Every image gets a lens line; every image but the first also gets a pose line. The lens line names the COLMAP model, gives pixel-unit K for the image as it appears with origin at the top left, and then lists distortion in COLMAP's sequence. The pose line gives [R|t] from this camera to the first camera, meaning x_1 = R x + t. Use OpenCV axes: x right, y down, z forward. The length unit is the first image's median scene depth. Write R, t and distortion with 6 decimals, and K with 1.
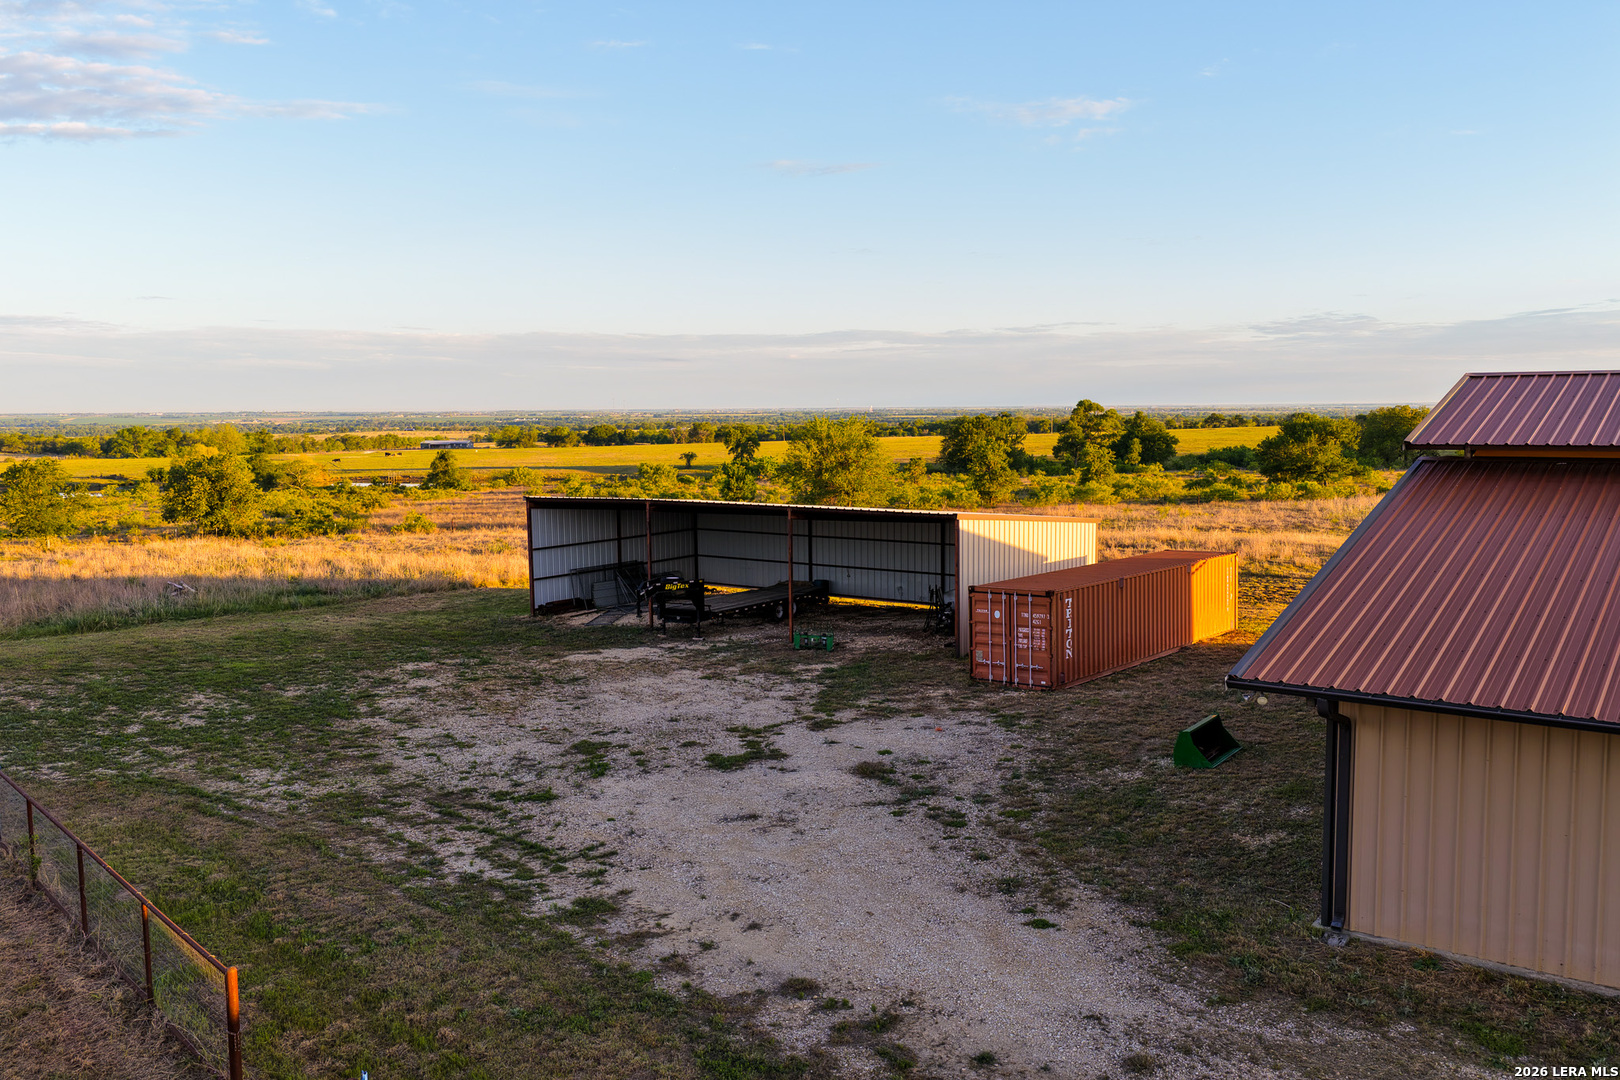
lens RADIAL K [[1337.3, 0, 811.8], [0, 1337.3, 539.3], [0, 0, 1]] dist [0.008303, 0.009553]
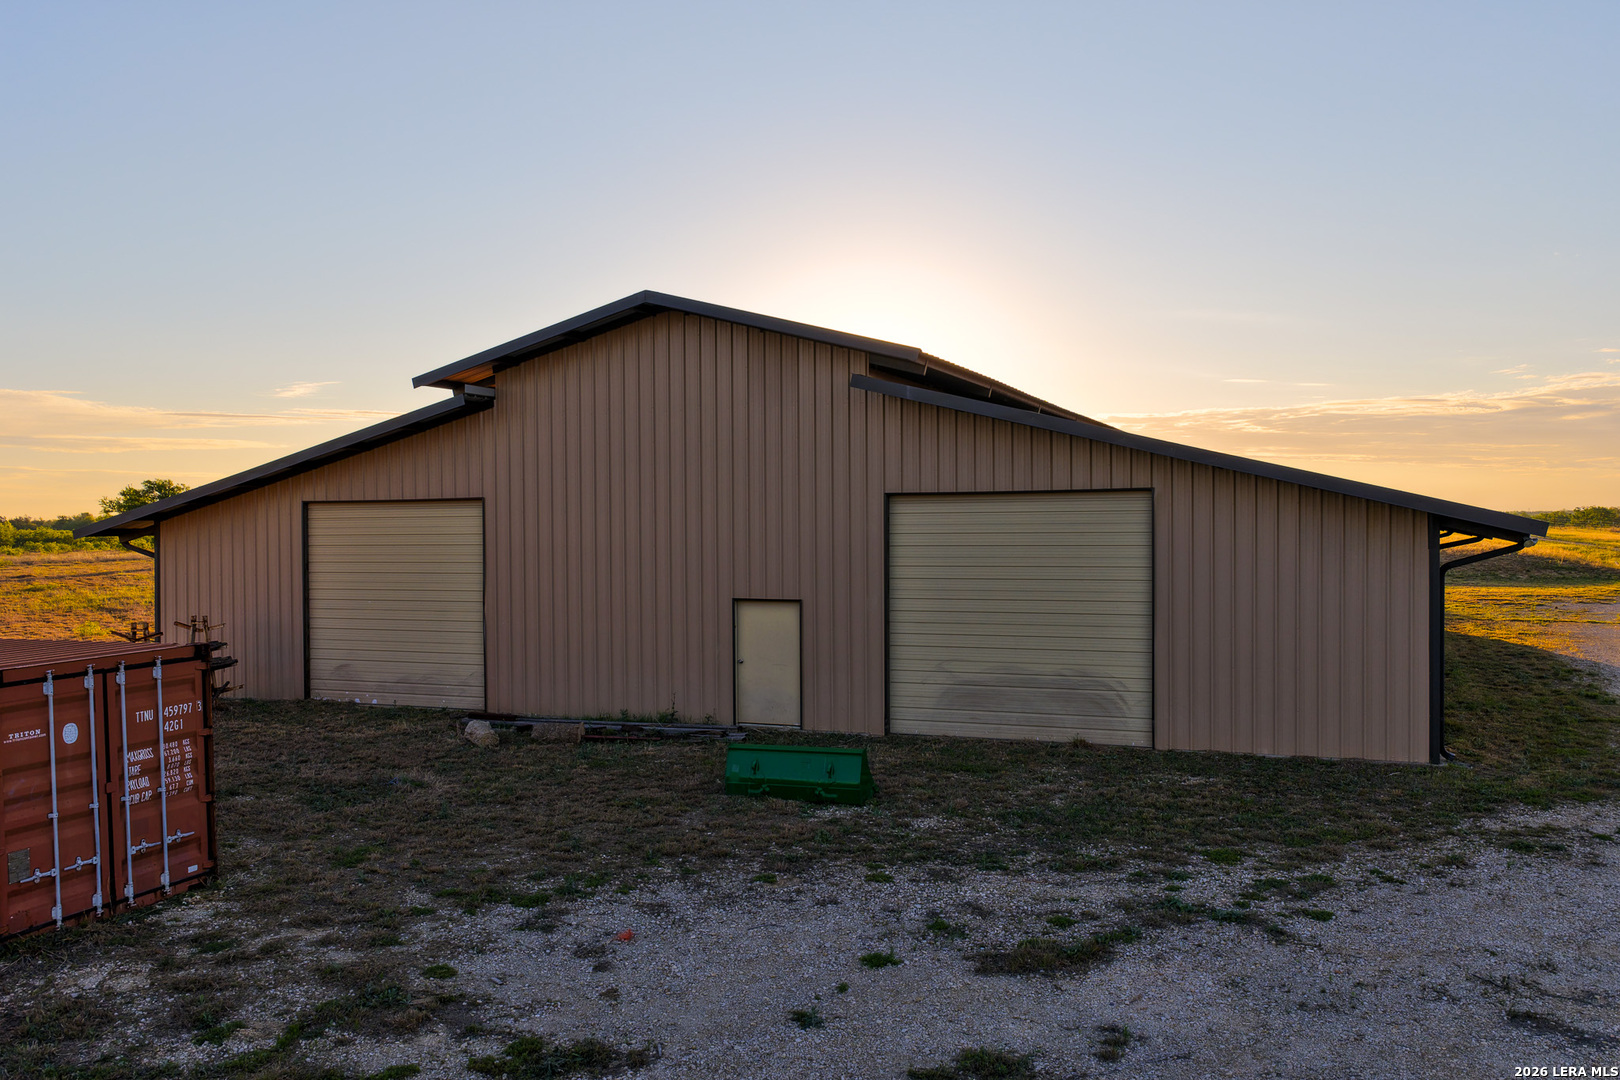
lens RADIAL K [[1337.3, 0, 811.3], [0, 1337.3, 539.4], [0, 0, 1]] dist [0.008303, 0.009553]
pose [[-0.262921, 0.000420, 0.964817, -0.375737], [0.100603, 0.994561, 0.026983, 0.018591], [-0.959558, 0.104157, -0.261533, 1.235673]]
